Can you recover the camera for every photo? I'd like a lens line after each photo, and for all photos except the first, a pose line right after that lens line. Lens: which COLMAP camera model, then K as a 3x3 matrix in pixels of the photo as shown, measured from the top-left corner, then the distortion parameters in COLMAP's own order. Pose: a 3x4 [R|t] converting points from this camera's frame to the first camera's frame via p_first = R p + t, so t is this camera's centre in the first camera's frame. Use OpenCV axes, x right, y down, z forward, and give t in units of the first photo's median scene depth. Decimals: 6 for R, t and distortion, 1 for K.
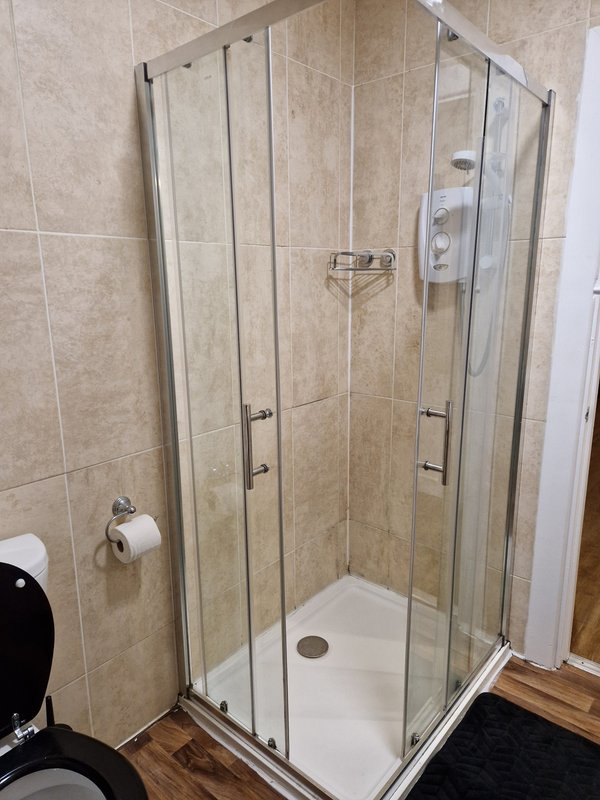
lens RADIAL K [[536.2, 0, 300.6], [0, 536.2, 400.1], [0, 0, 1]] dist [0.010244, -0.003551]
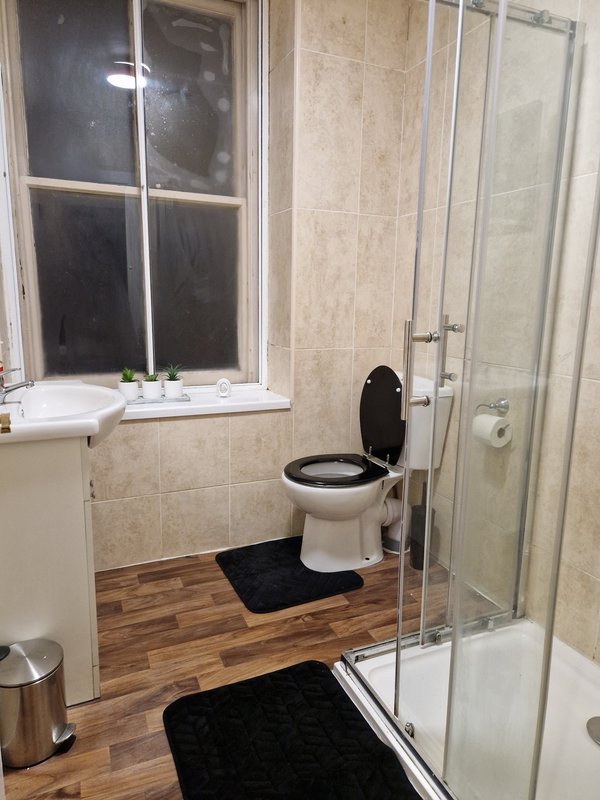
lens RADIAL K [[536.2, 0, 299.4], [0, 536.2, 399.3], [0, 0, 1]] dist [0.010244, -0.003551]
pose [[-0.437295, 0.171589, -0.882797, 1.079213], [-0.204183, 0.937051, 0.283276, -0.083016], [0.875833, 0.304127, -0.374732, 1.146030]]
